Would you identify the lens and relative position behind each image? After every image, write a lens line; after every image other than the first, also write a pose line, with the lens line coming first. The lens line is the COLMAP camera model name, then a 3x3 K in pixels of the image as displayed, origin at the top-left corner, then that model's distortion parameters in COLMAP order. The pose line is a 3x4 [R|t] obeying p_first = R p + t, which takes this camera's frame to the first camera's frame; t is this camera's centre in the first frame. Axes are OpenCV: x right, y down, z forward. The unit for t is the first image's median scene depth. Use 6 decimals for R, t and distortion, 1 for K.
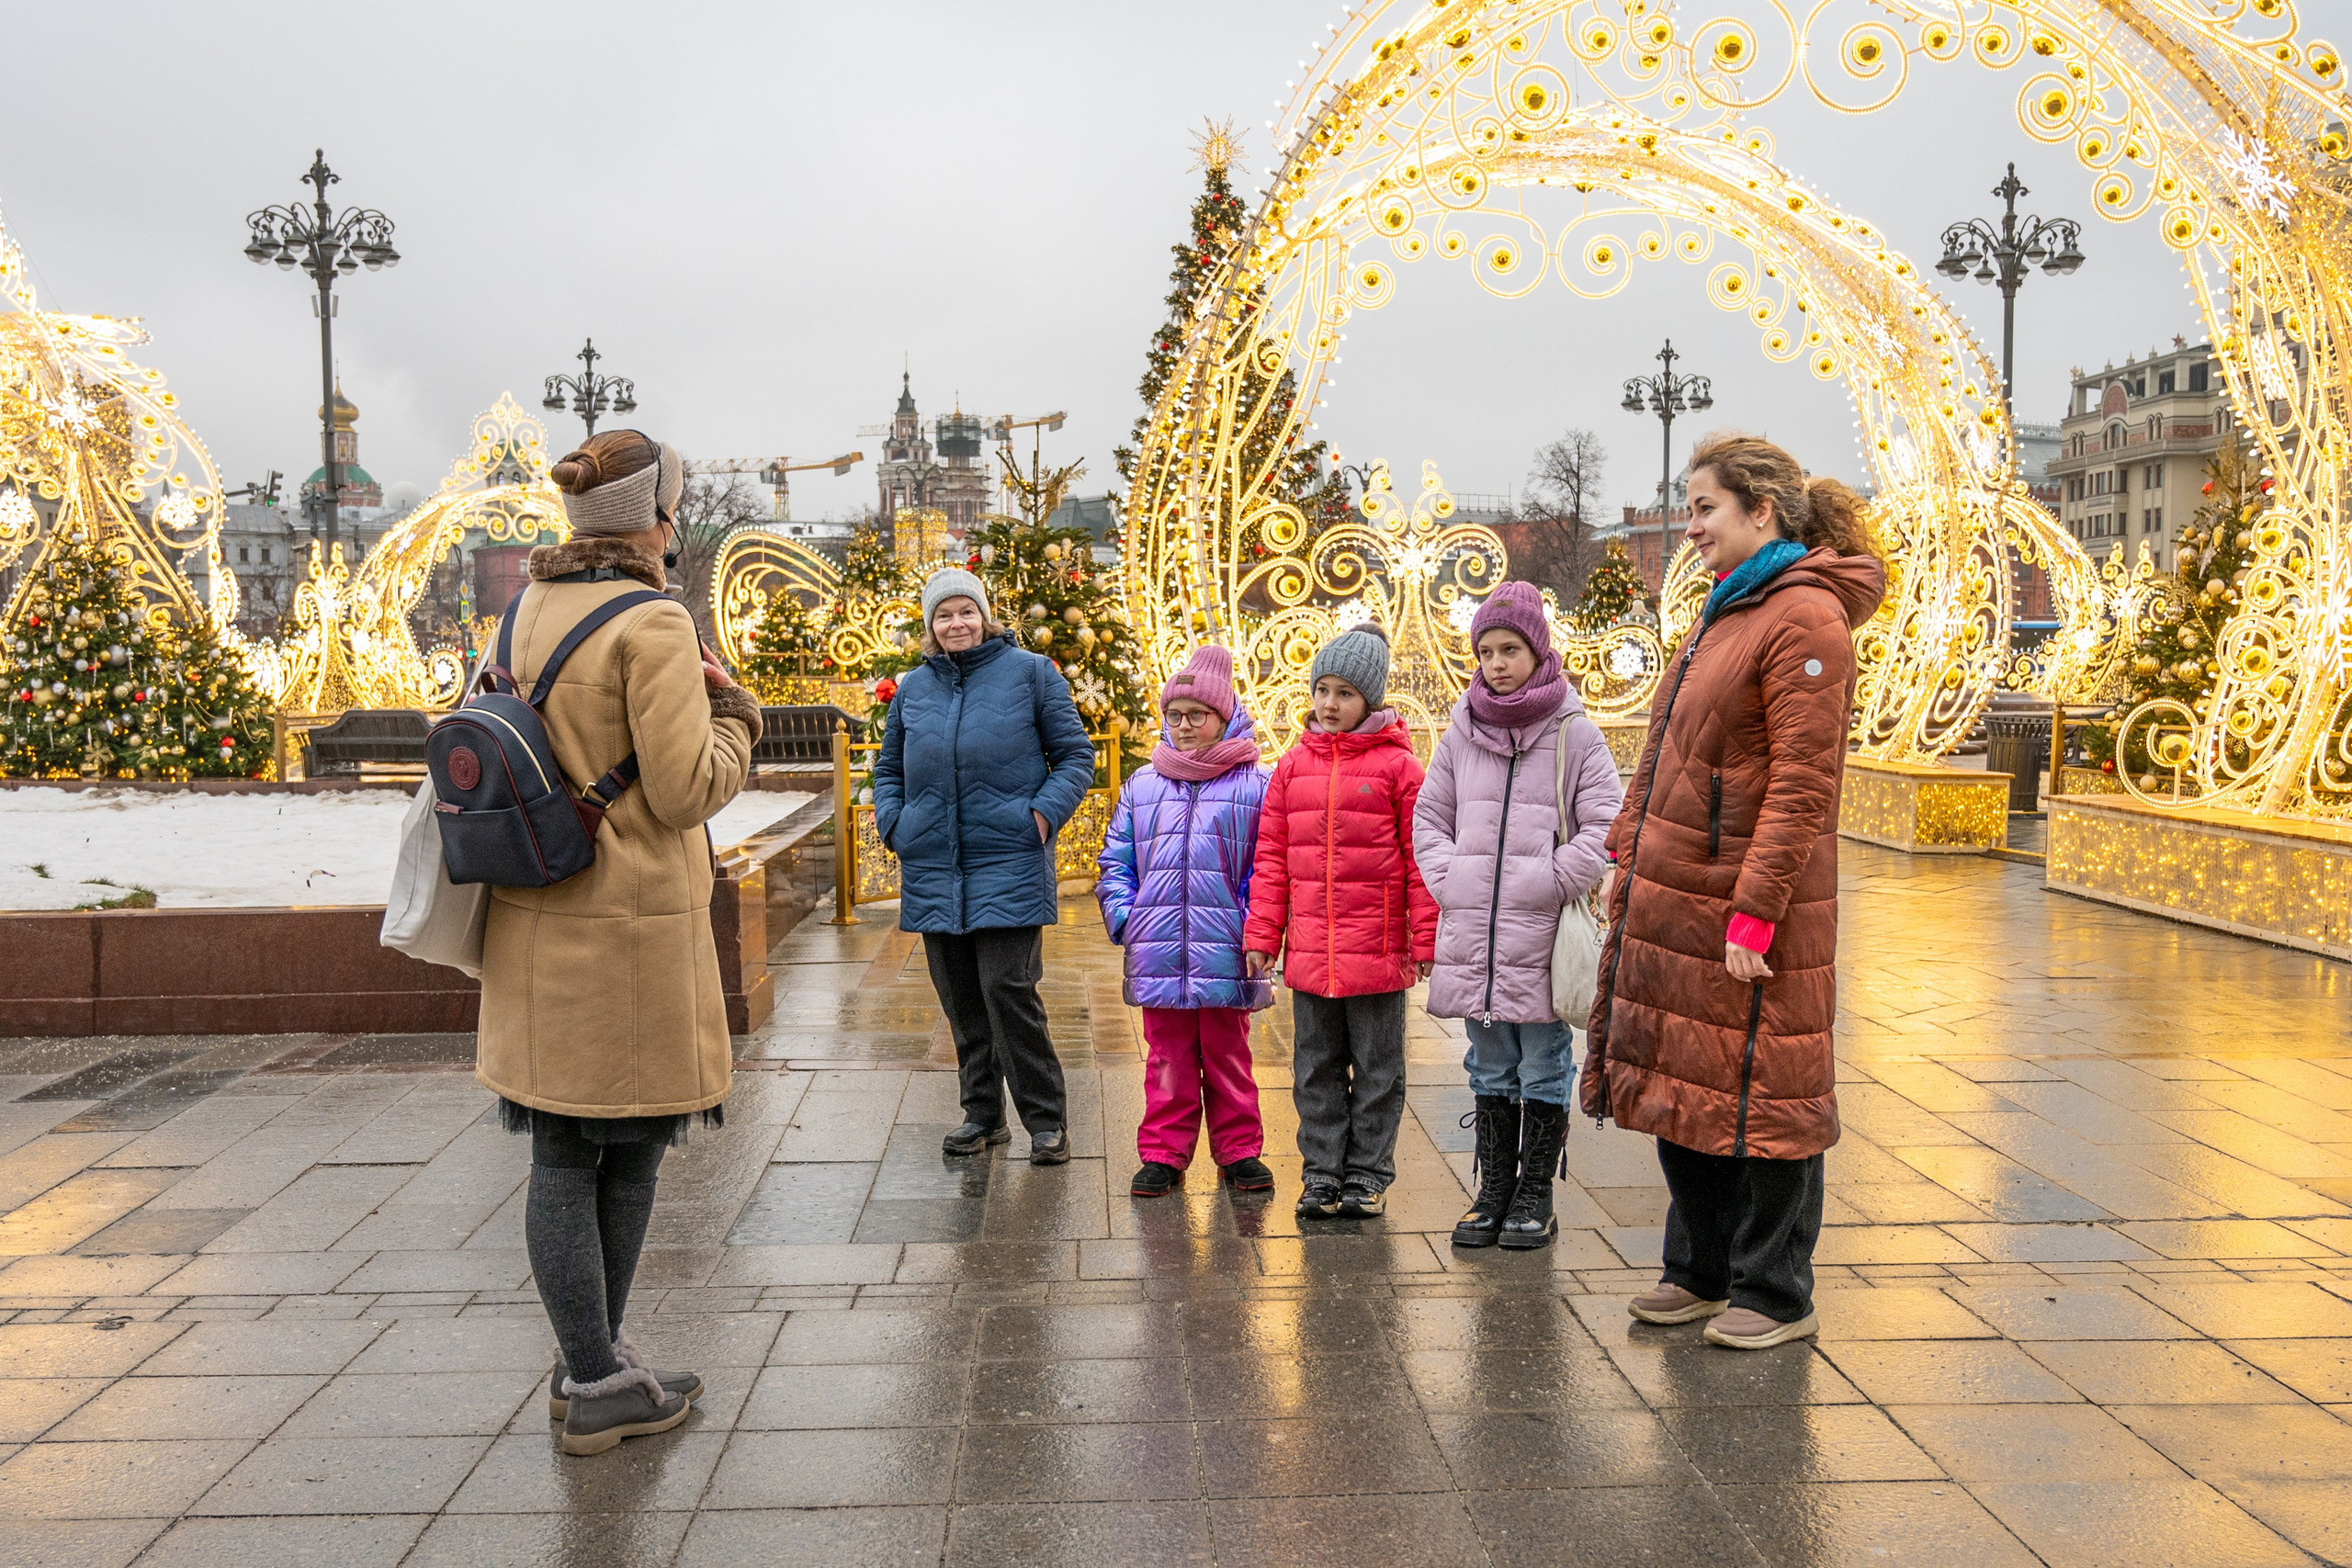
lens RADIAL K [[1602.8, 0, 1165.4], [0, 1602.8, 771.4], [0, 0, 1]] dist [0.008281, 0.000696]
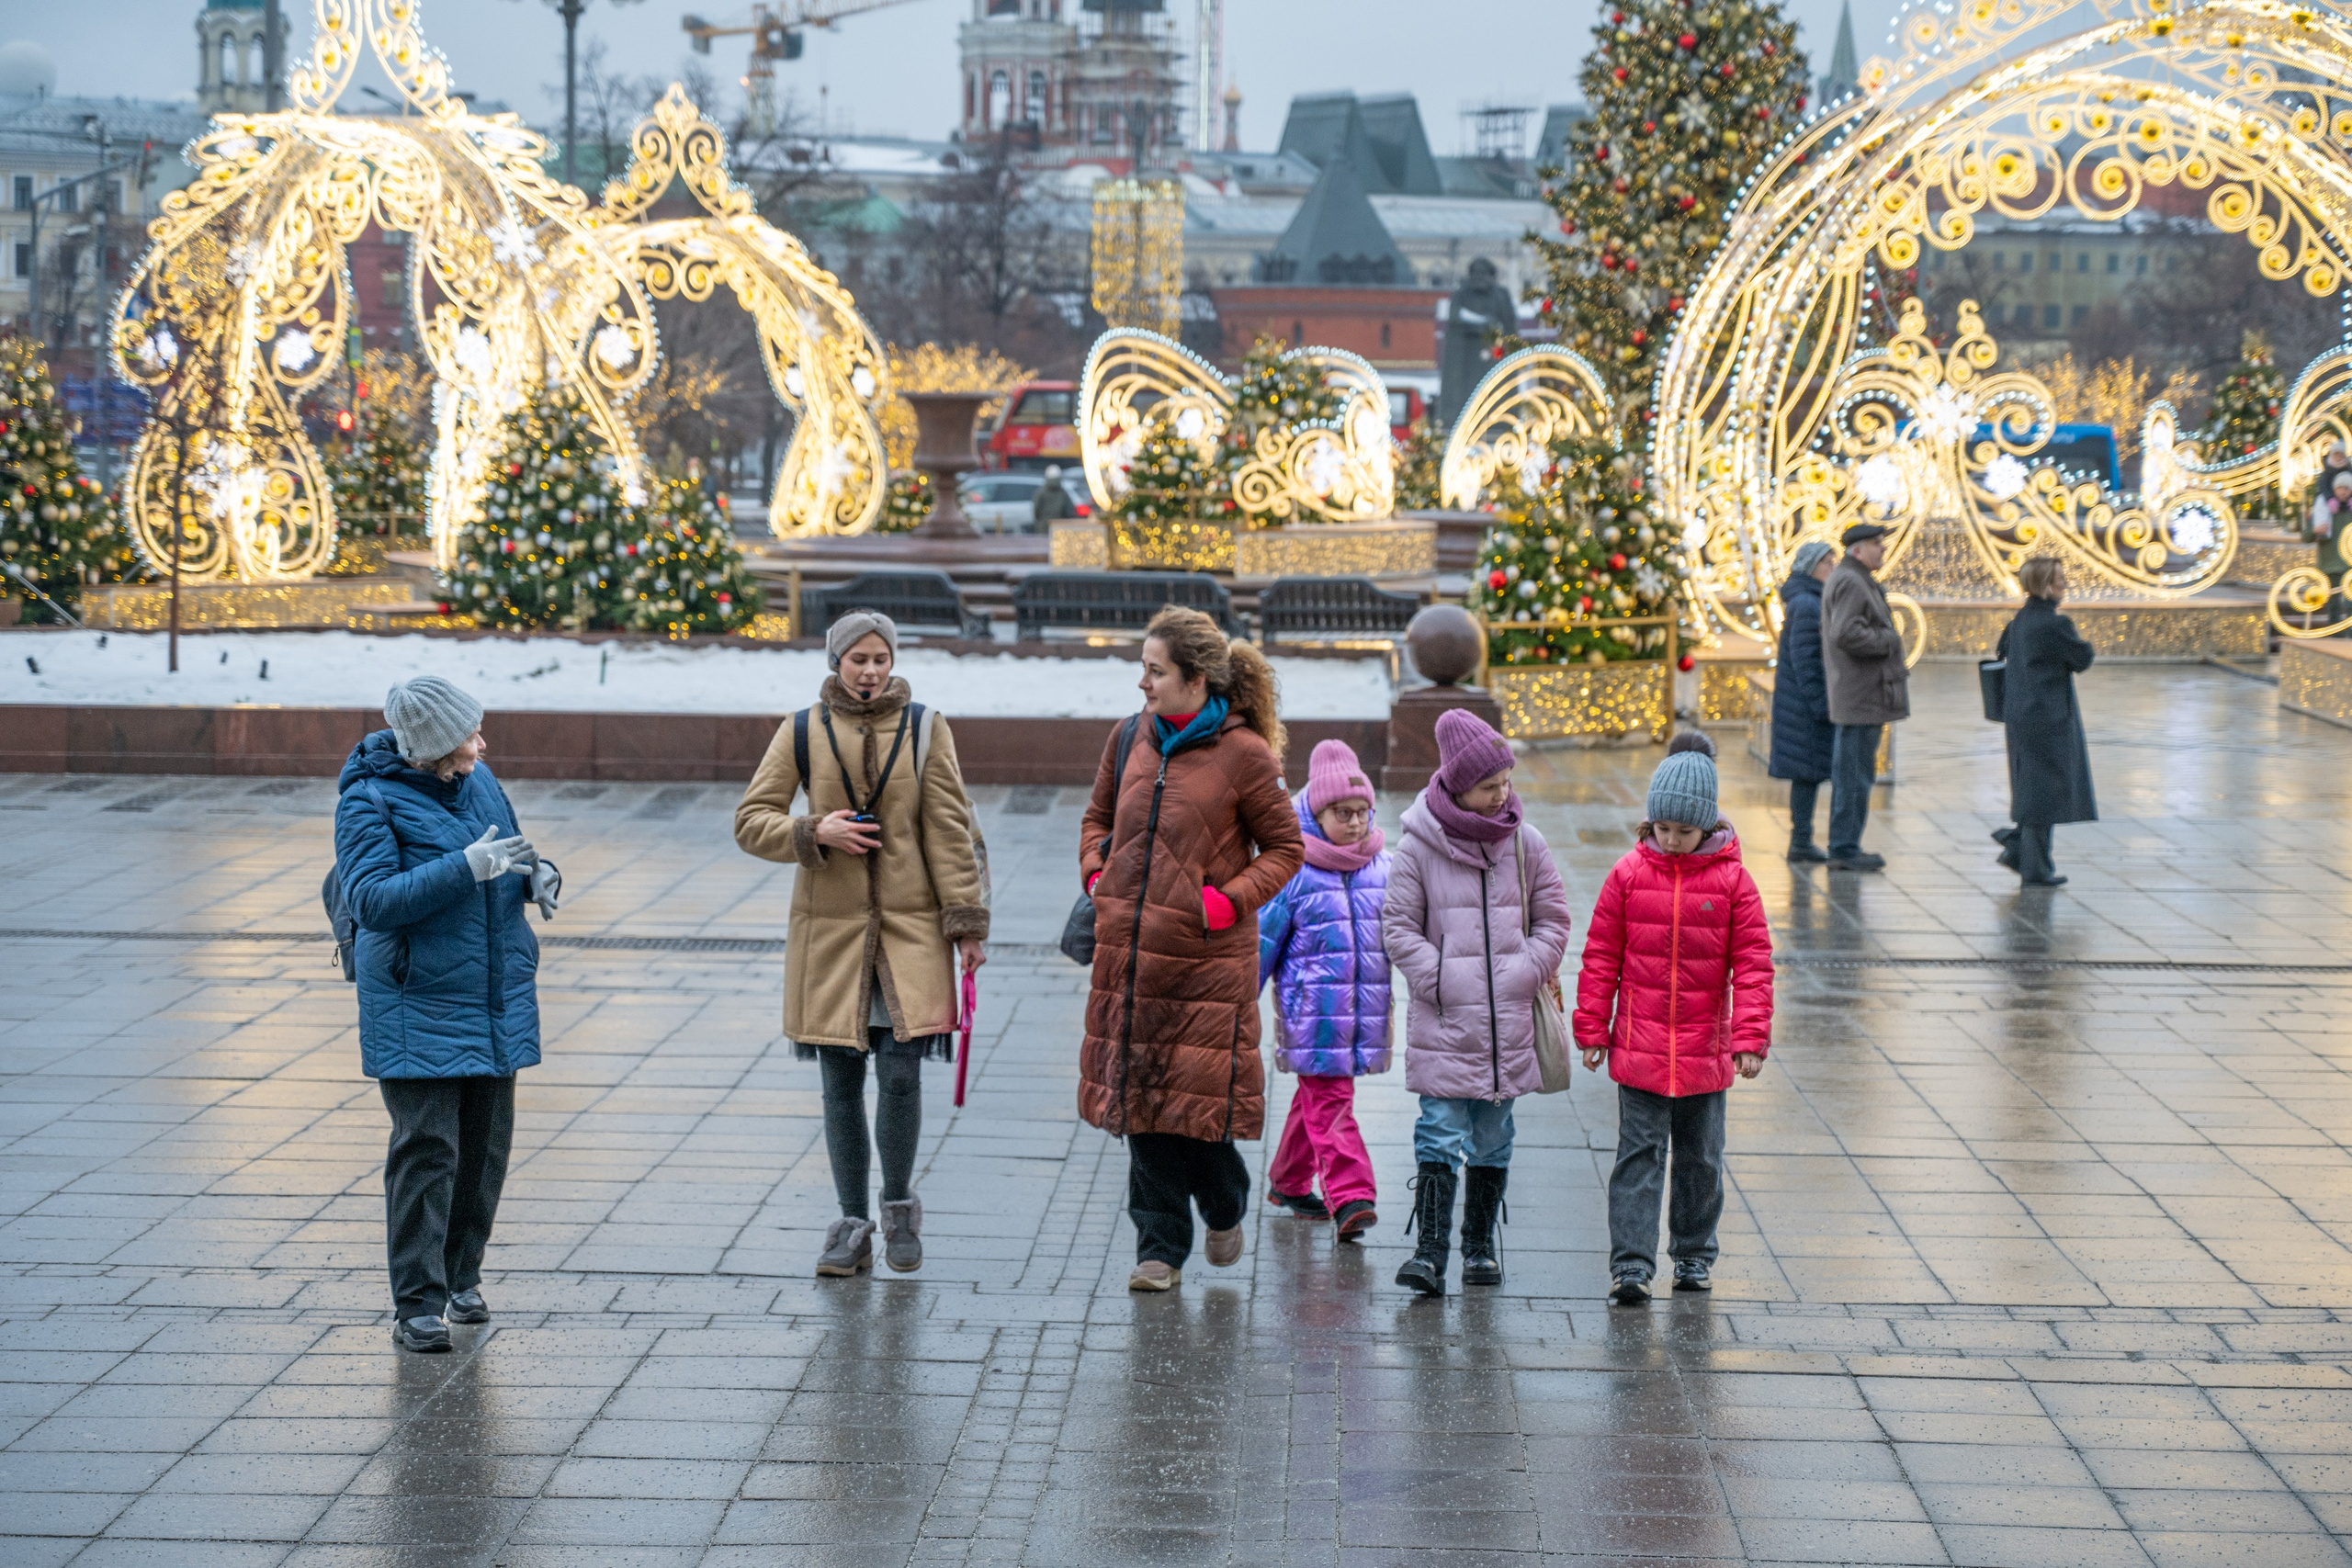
lens RADIAL K [[4811.9, 0, 1180.4], [0, 4811.9, 796.2], [0, 0, 1]] dist [0.107349, 0.000000]
pose [[0.999160, 0.022015, -0.034563, -0.169527], [-0.020935, 0.999290, 0.031319, 0.003840], [0.035228, -0.030570, 0.998912, -1.662644]]
